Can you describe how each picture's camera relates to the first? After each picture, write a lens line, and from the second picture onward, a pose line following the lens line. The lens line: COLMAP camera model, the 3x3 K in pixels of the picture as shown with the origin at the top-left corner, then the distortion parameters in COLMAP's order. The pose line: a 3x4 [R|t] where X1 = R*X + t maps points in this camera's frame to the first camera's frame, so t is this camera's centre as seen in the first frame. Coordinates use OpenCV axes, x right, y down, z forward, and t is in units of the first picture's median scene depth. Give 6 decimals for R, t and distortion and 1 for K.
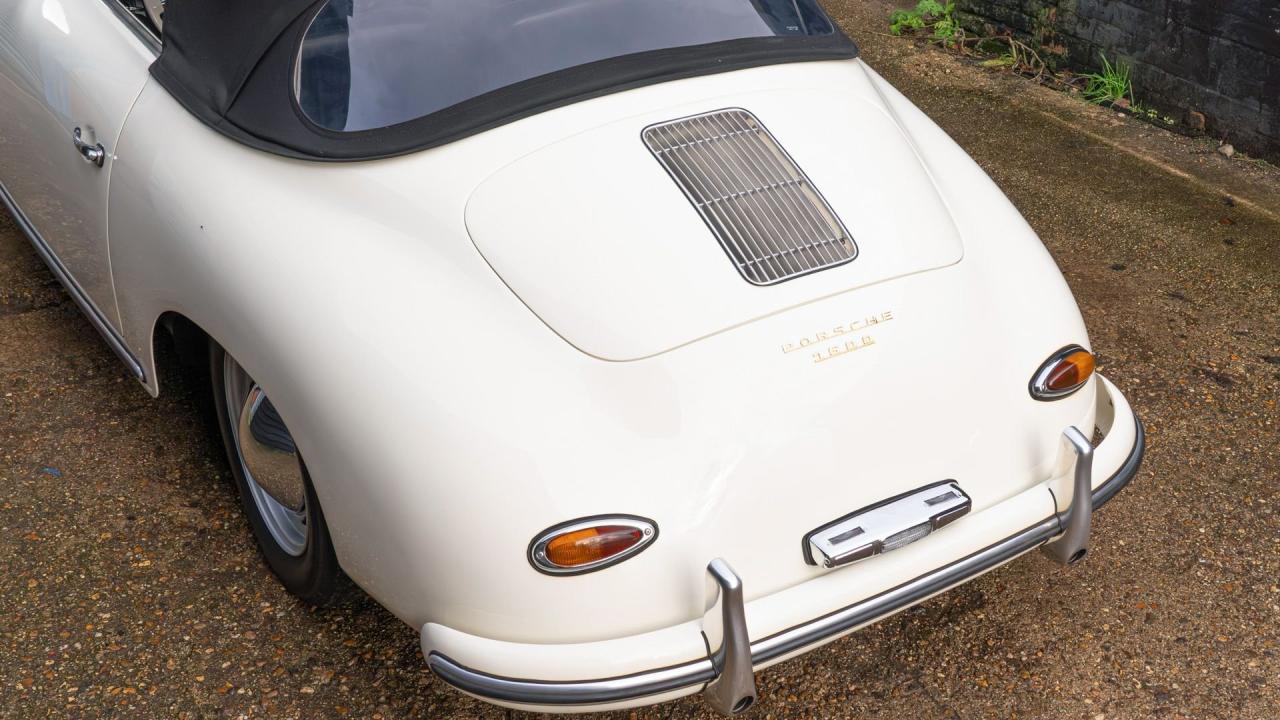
lens RADIAL K [[1515.4, 0, 639.5], [0, 1515.4, 302.1], [0, 0, 1]] dist [-0.011758, 0.004865]
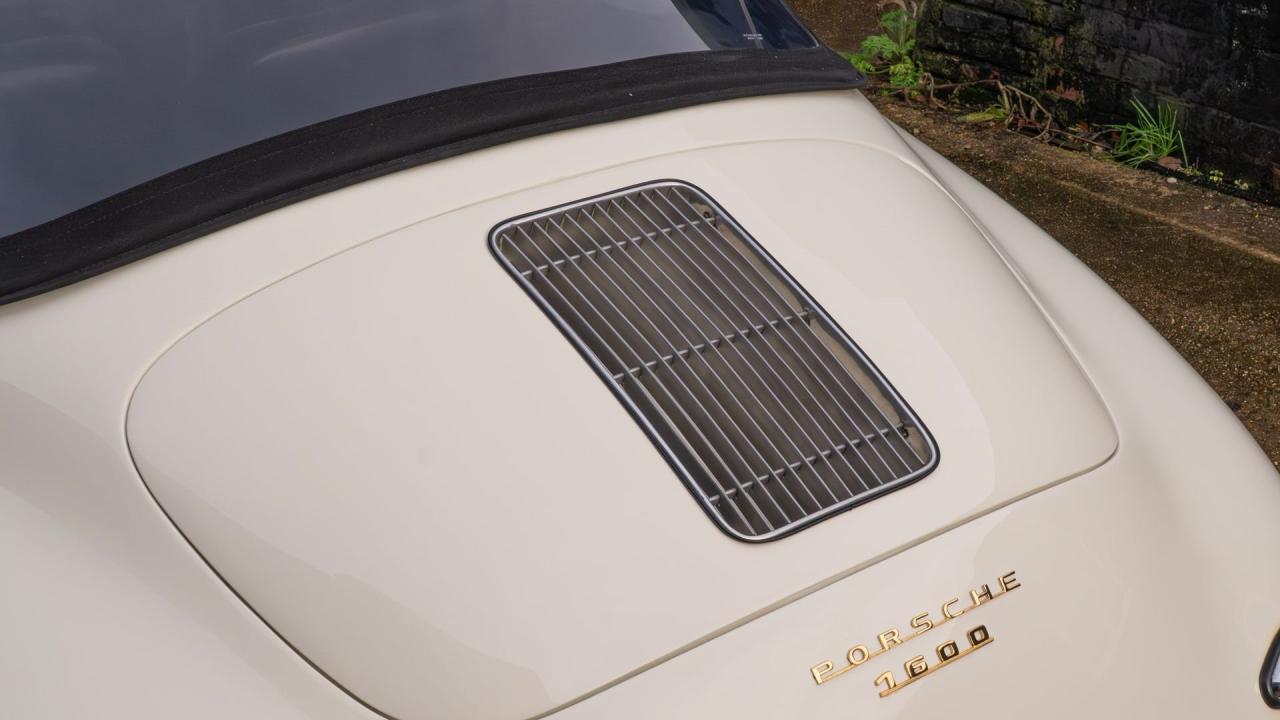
lens RADIAL K [[1515.4, 0, 639.5], [0, 1515.4, 302.1], [0, 0, 1]] dist [-0.011758, 0.004865]
pose [[0.993855, -0.051651, 0.097897, 0.000331], [0.058140, 0.996214, -0.064636, -0.036338], [-0.094188, 0.069931, 0.993095, 0.330863]]
